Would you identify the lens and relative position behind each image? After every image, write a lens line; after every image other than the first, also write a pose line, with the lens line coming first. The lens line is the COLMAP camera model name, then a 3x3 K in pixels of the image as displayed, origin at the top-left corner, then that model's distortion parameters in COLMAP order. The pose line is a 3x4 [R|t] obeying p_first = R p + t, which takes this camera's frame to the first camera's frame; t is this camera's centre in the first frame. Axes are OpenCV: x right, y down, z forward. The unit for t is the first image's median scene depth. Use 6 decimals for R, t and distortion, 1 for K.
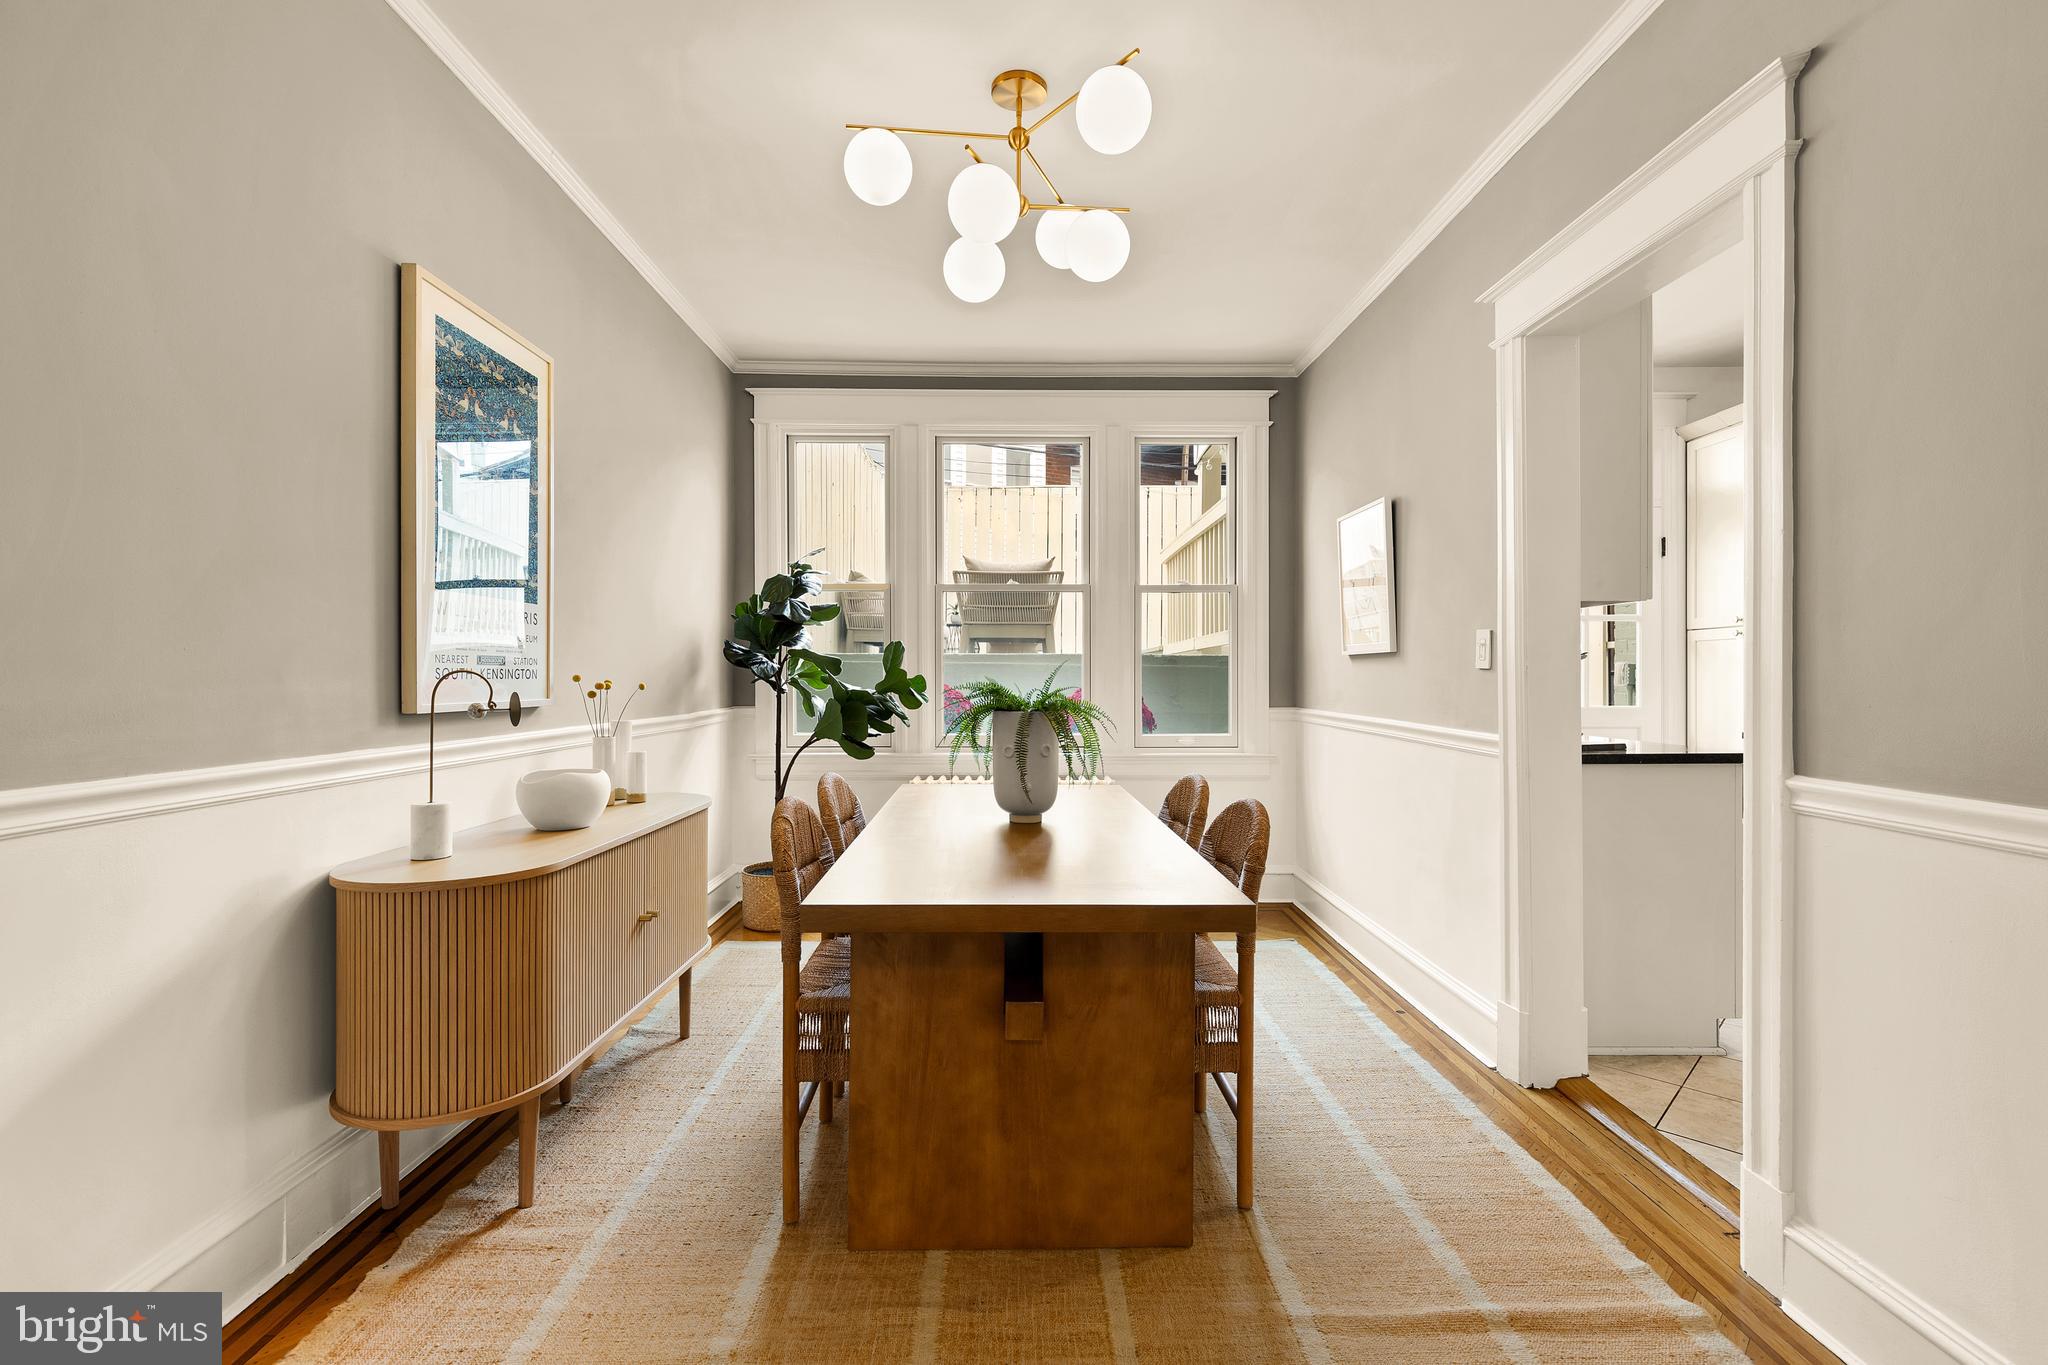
lens RADIAL K [[913.7, 0, 1035.5], [0, 913.7, 674.3], [0, 0, 1]] dist [0.003577, 0.000878]
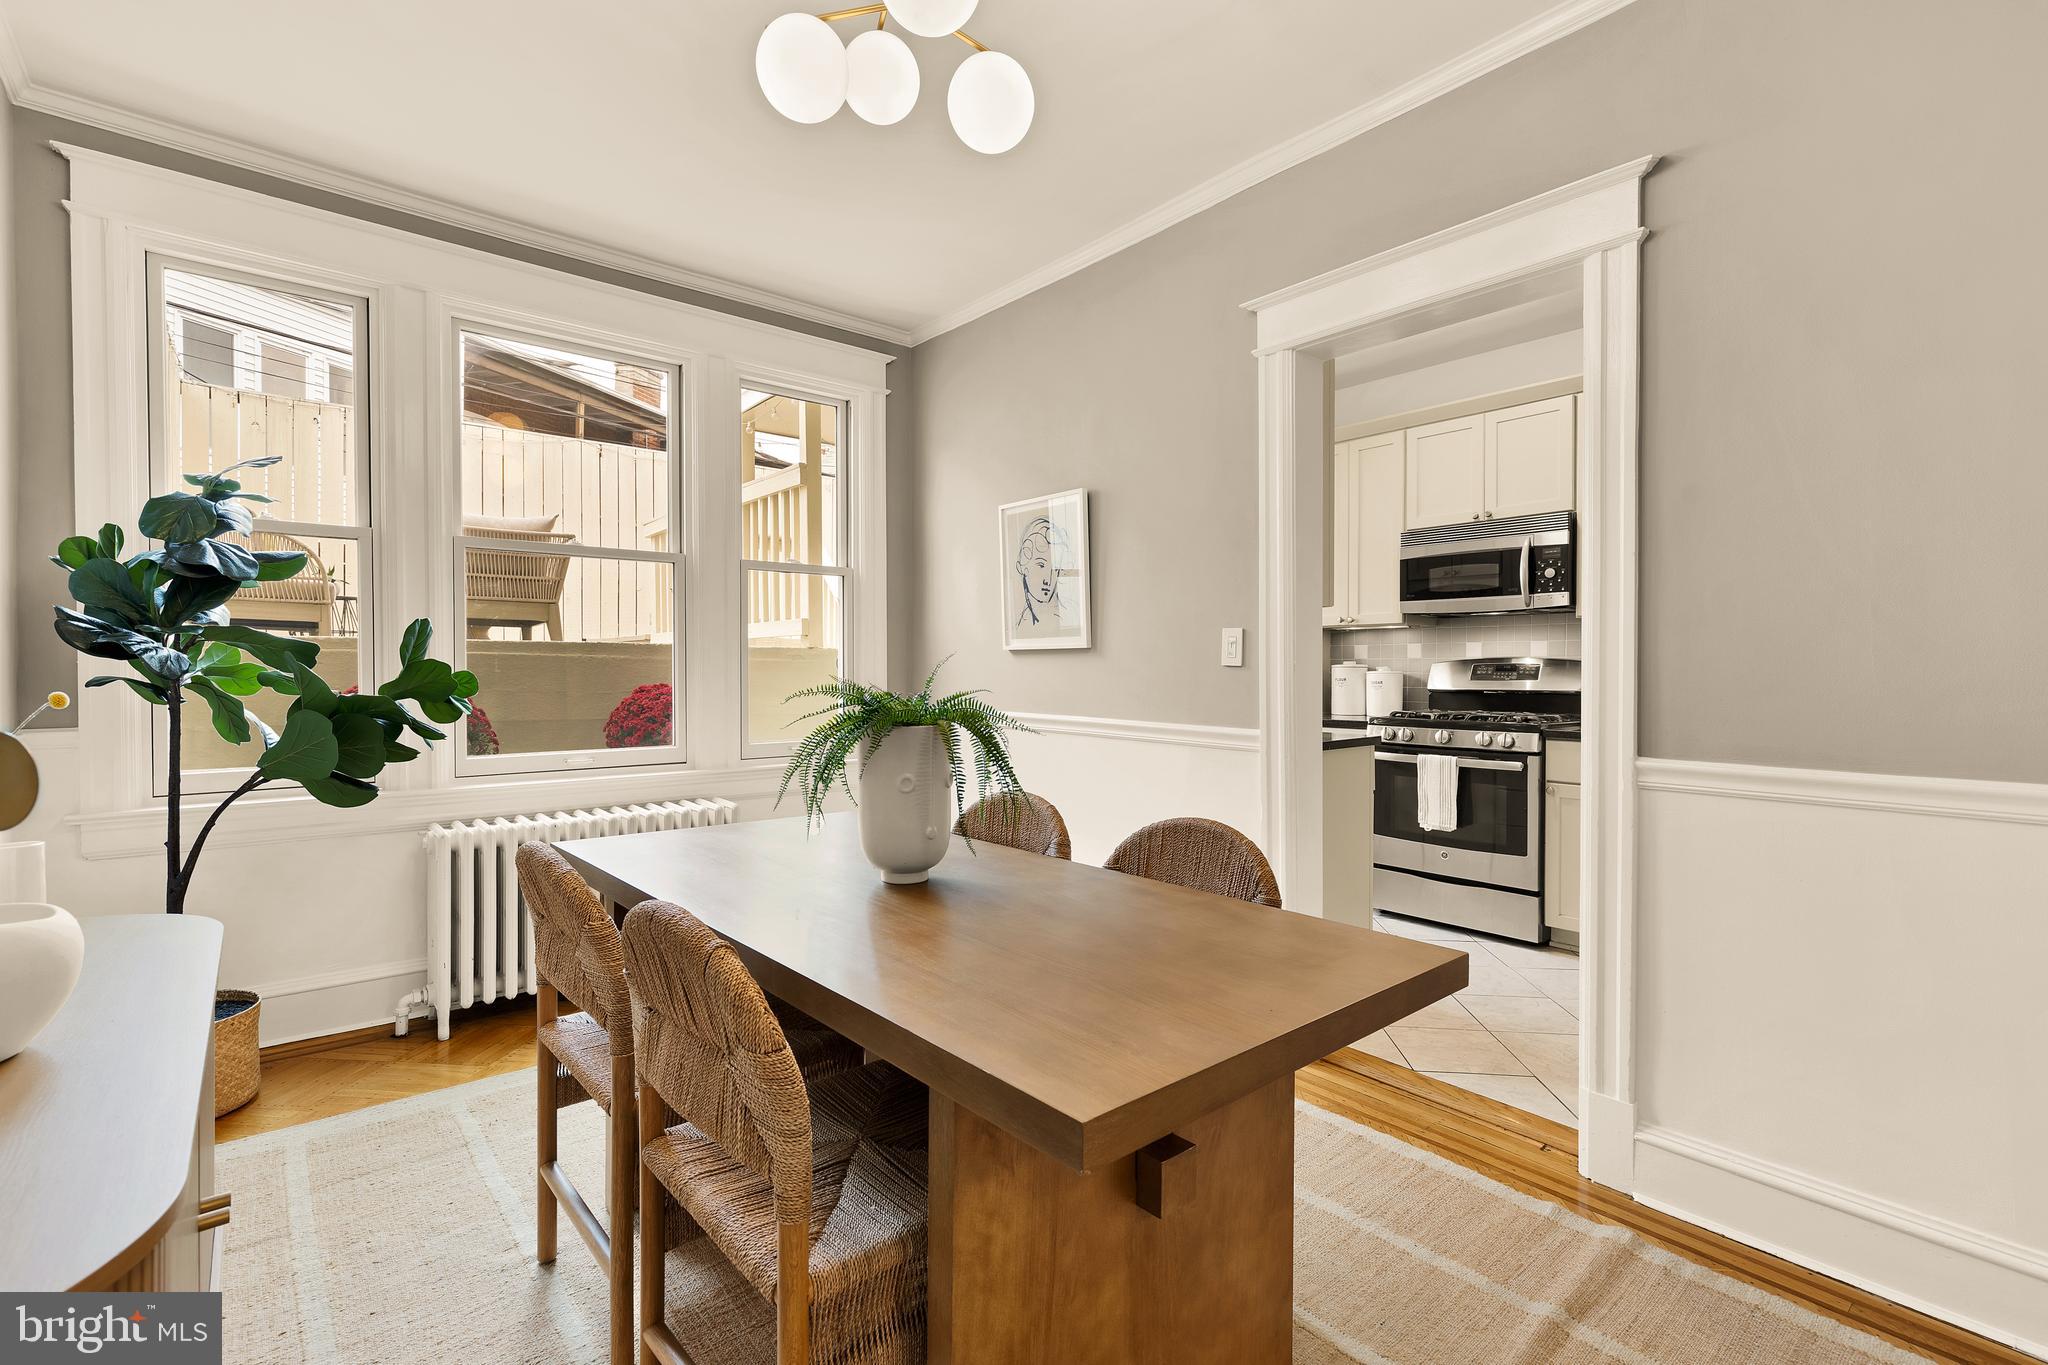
lens RADIAL K [[913.7, 0, 1020.7], [0, 913.7, 674.7], [0, 0, 1]] dist [0.003577, 0.000878]
pose [[0.779668, -0.003166, 0.626185, -0.234512], [-0.002126, 0.999968, 0.007702, -0.002365], [-0.626190, -0.007336, 0.779636, 0.238521]]
